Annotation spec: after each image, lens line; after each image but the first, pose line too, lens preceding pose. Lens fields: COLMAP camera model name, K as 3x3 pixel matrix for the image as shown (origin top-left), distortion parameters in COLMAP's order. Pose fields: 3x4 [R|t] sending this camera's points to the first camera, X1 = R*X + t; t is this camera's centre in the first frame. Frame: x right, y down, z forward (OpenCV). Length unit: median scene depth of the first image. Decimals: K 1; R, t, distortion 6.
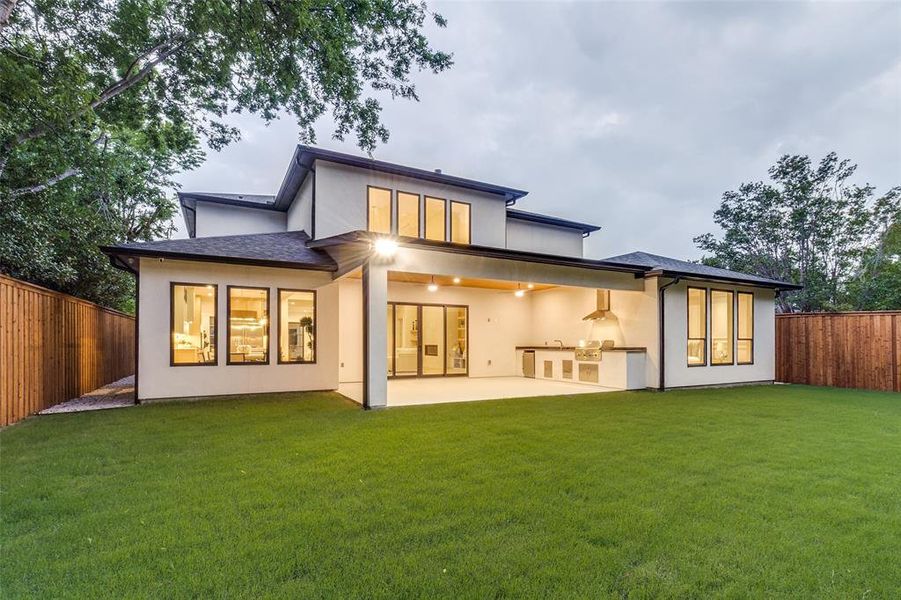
lens RADIAL K [[426.6, 0, 440.1], [0, 426.6, 344.3], [0, 0, 1]] dist [0.002350, 0.000135]
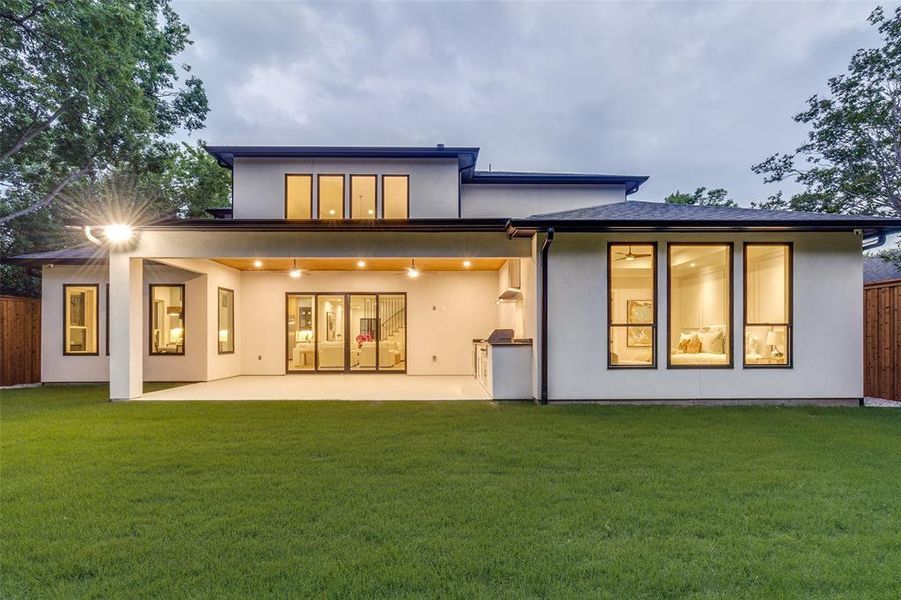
lens RADIAL K [[426.6, 0, 449.9], [0, 426.6, 335.3], [0, 0, 1]] dist [0.002350, 0.000135]
pose [[0.891332, -0.006428, -0.453305, 0.591313], [0.000637, 0.999916, -0.012926, 0.009904], [0.453350, 0.011232, 0.891262, 0.294551]]
